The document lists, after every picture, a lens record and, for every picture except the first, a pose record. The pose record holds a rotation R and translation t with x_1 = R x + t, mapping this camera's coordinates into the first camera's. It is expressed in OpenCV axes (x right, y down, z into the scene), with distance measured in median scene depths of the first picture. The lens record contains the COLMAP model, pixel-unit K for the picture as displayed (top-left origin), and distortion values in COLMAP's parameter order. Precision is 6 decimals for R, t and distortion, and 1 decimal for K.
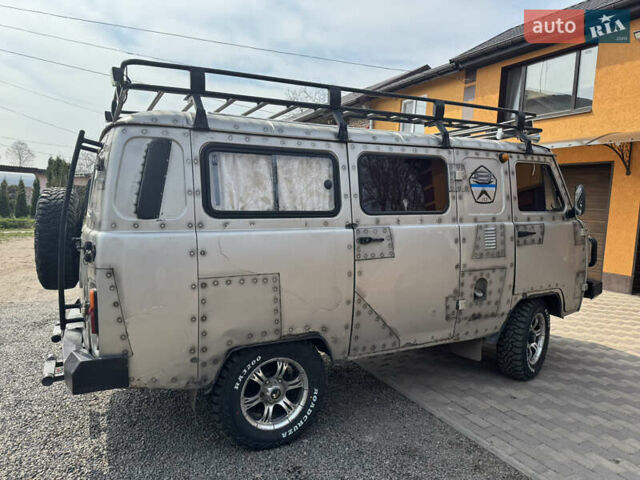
lens RADIAL K [[433.5, 0, 320.0], [0, 433.5, 240.0], [0, 0, 1]] dist [0.045622, -0.000579]
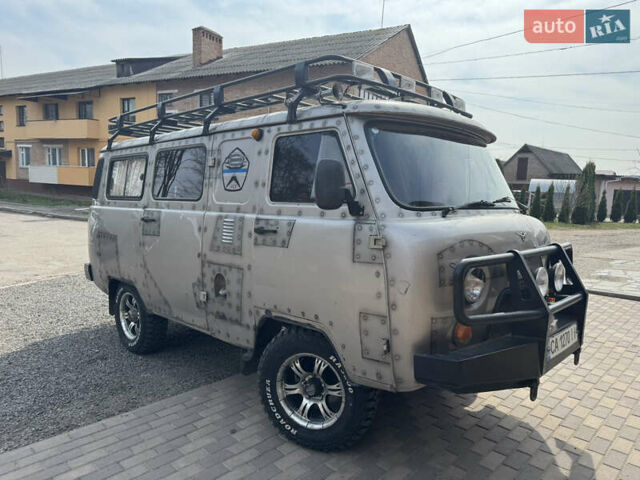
lens RADIAL K [[456.2, 0, 320.0], [0, 456.2, 240.0], [0, 0, 1]] dist [0.132476, -0.002560]
pose [[0.301036, 0.084513, -0.949861, 1.315227], [-0.094268, 0.993824, 0.058549, -0.056733], [0.948942, 0.071916, 0.307143, 0.890330]]
